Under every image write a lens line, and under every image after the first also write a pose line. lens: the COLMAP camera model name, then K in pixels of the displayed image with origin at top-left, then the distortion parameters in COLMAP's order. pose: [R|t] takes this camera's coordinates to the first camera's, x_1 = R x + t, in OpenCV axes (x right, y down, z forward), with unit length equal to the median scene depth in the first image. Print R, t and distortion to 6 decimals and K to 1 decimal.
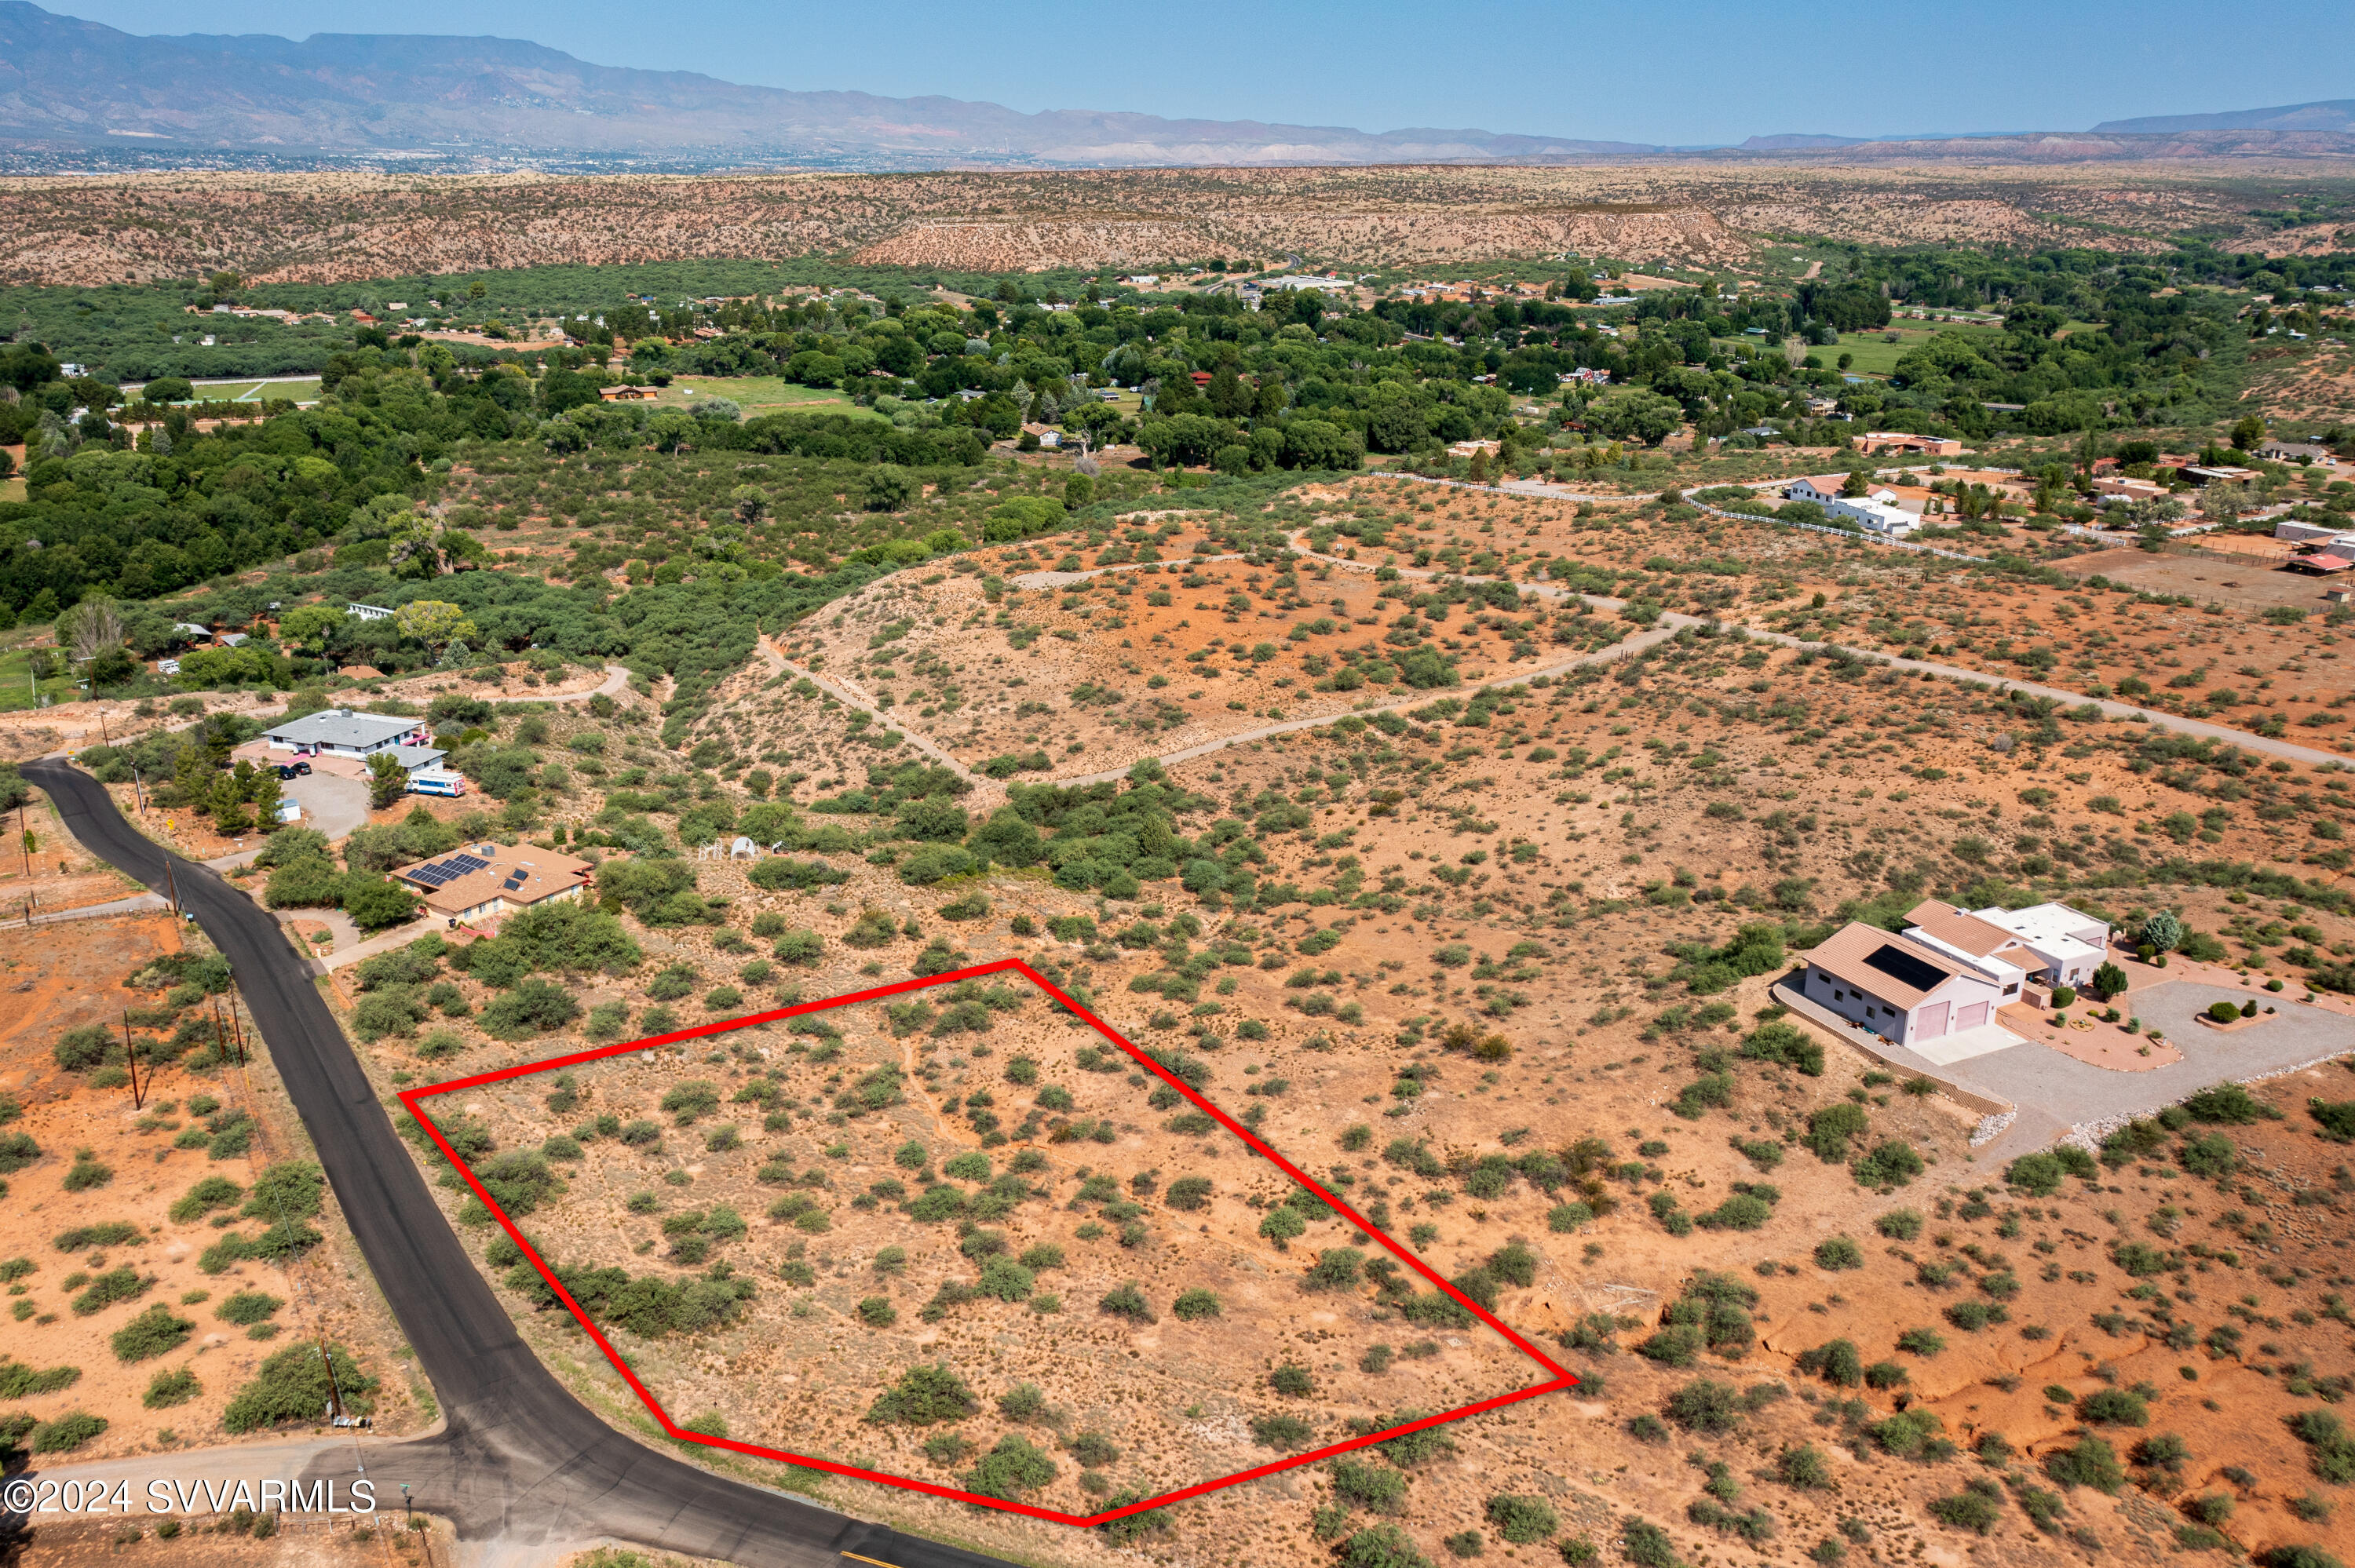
lens RADIAL K [[1939.1, 0, 1187.5], [0, 1939.1, 794.4], [0, 0, 1]] dist [-0.011073, -0.004261]
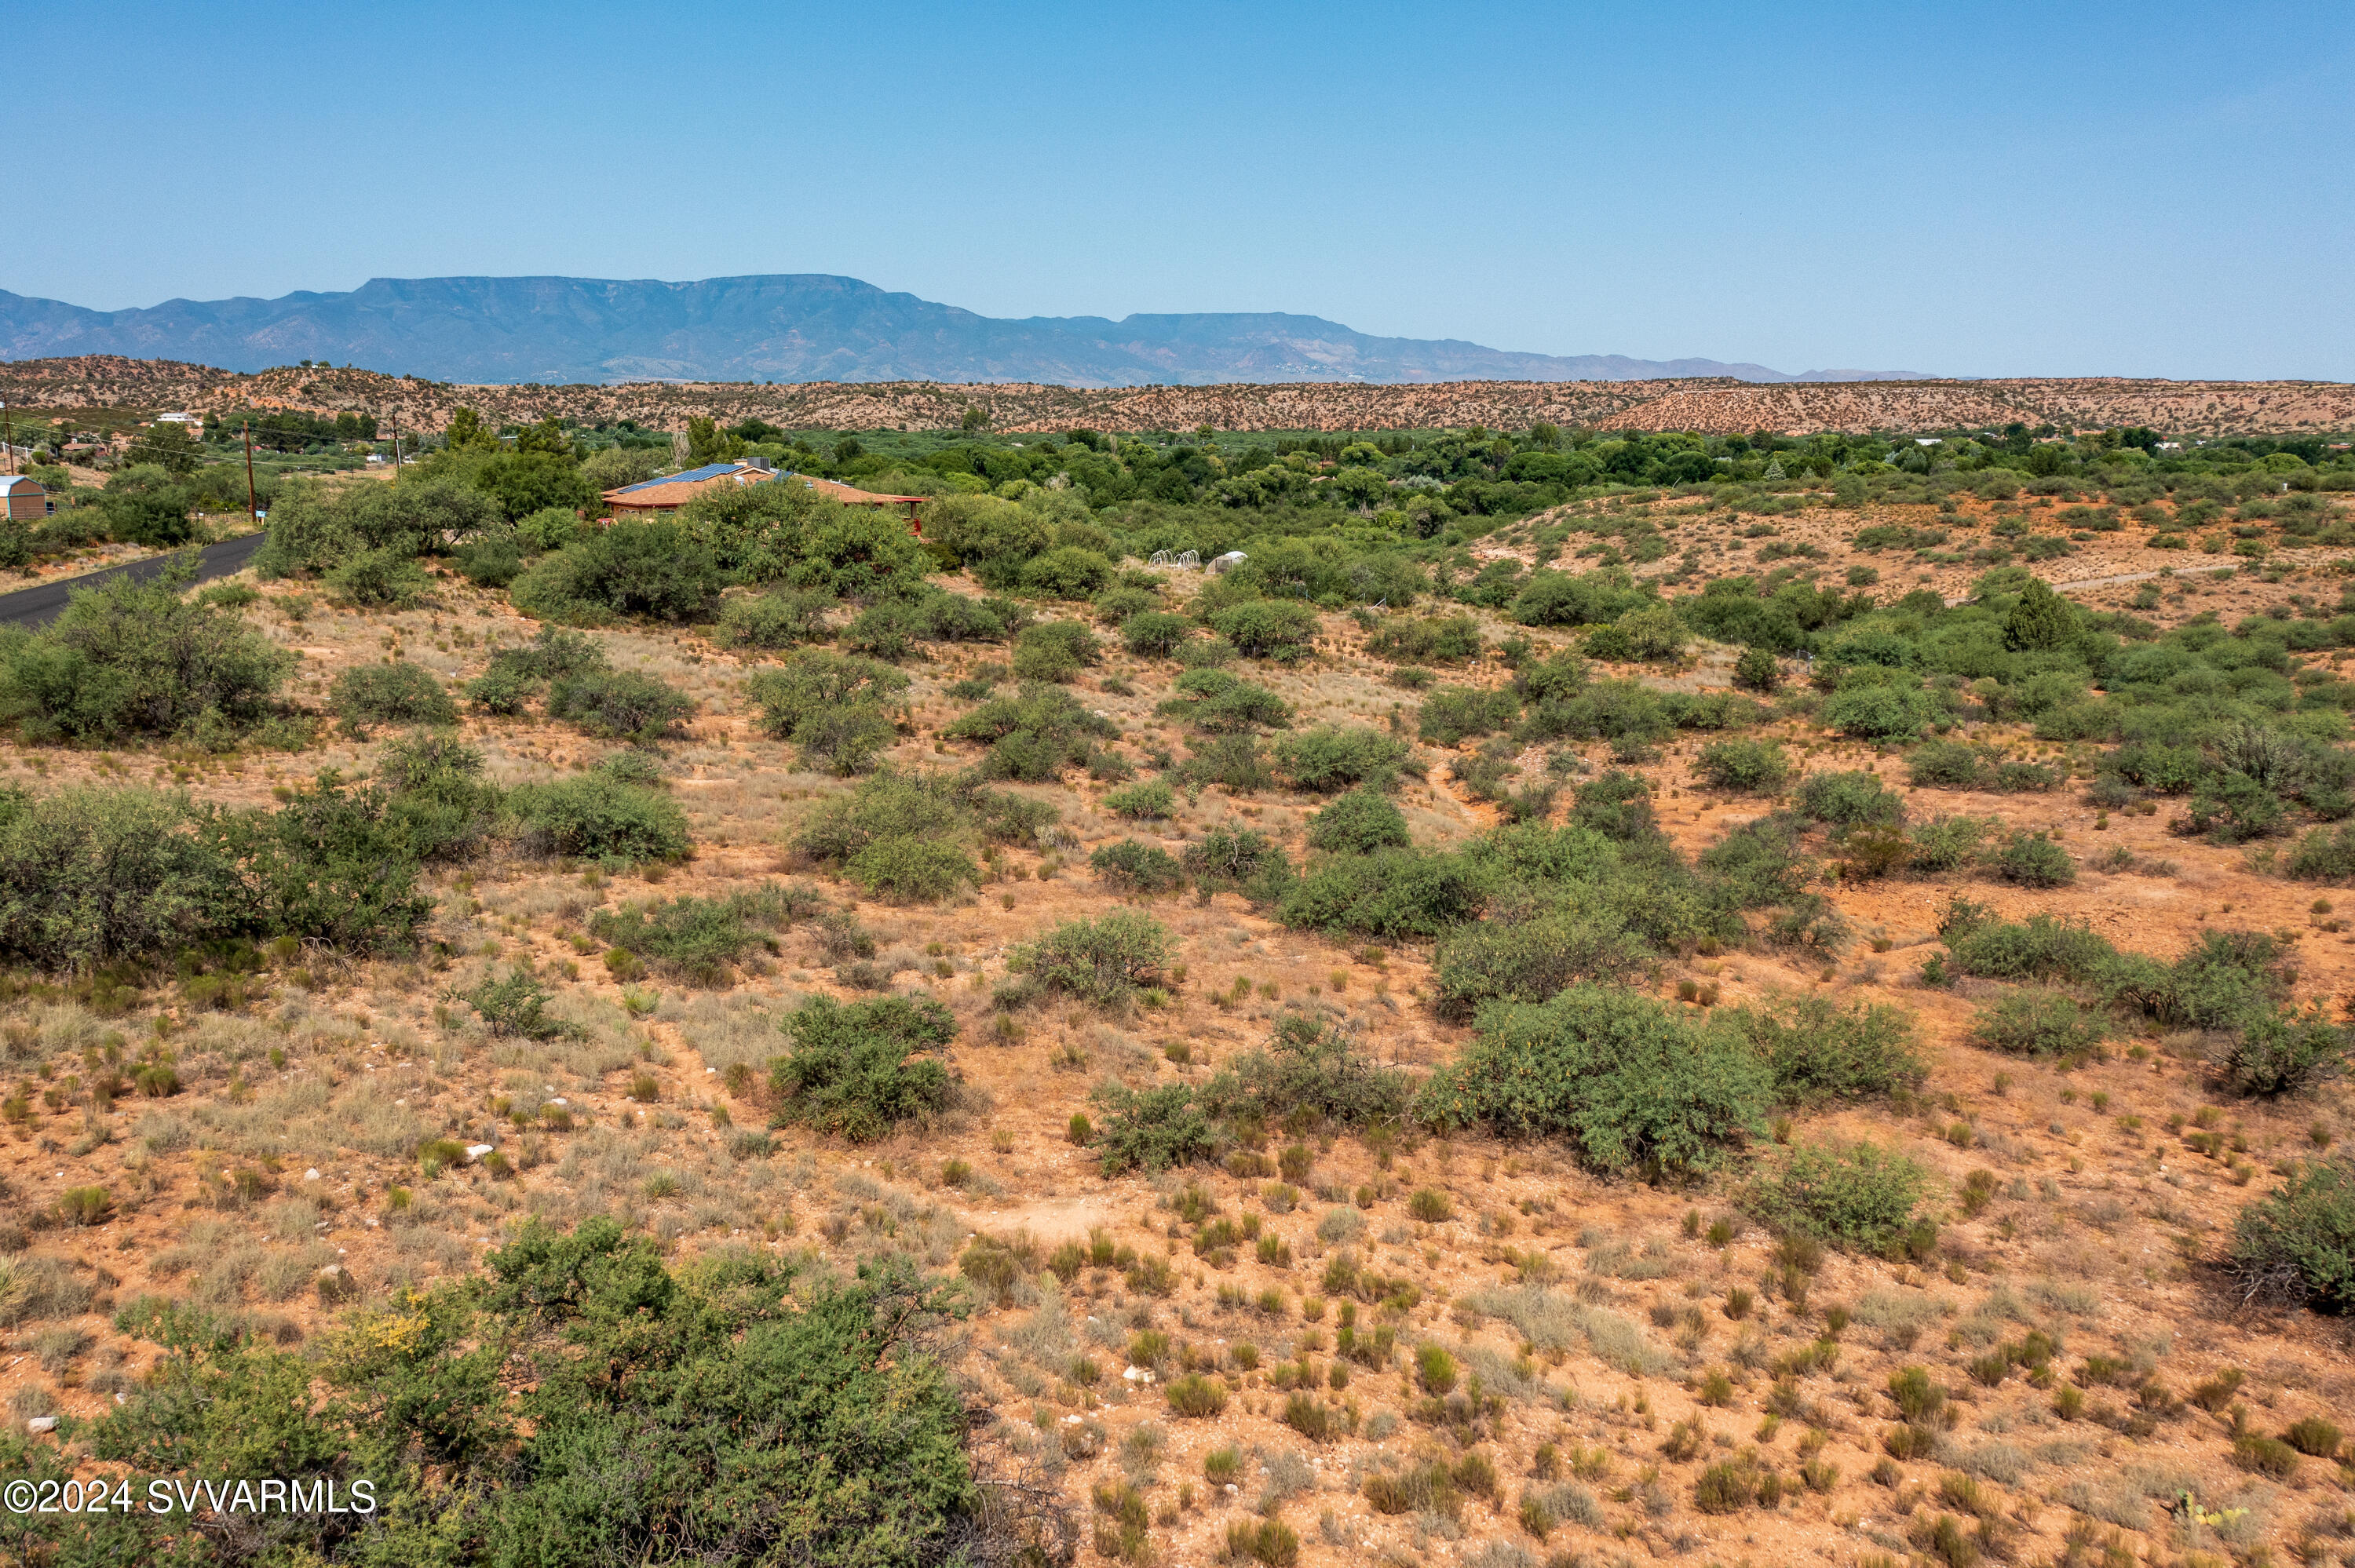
lens RADIAL K [[1939.1, 0, 1178.2], [0, 1939.1, 774.9], [0, 0, 1]] dist [-0.011073, -0.004261]
pose [[0.929292, 0.065599, -0.363474, -0.008061], [-0.117412, 0.985521, -0.122322, 0.030021], [0.350188, 0.156349, 0.923539, 0.097502]]
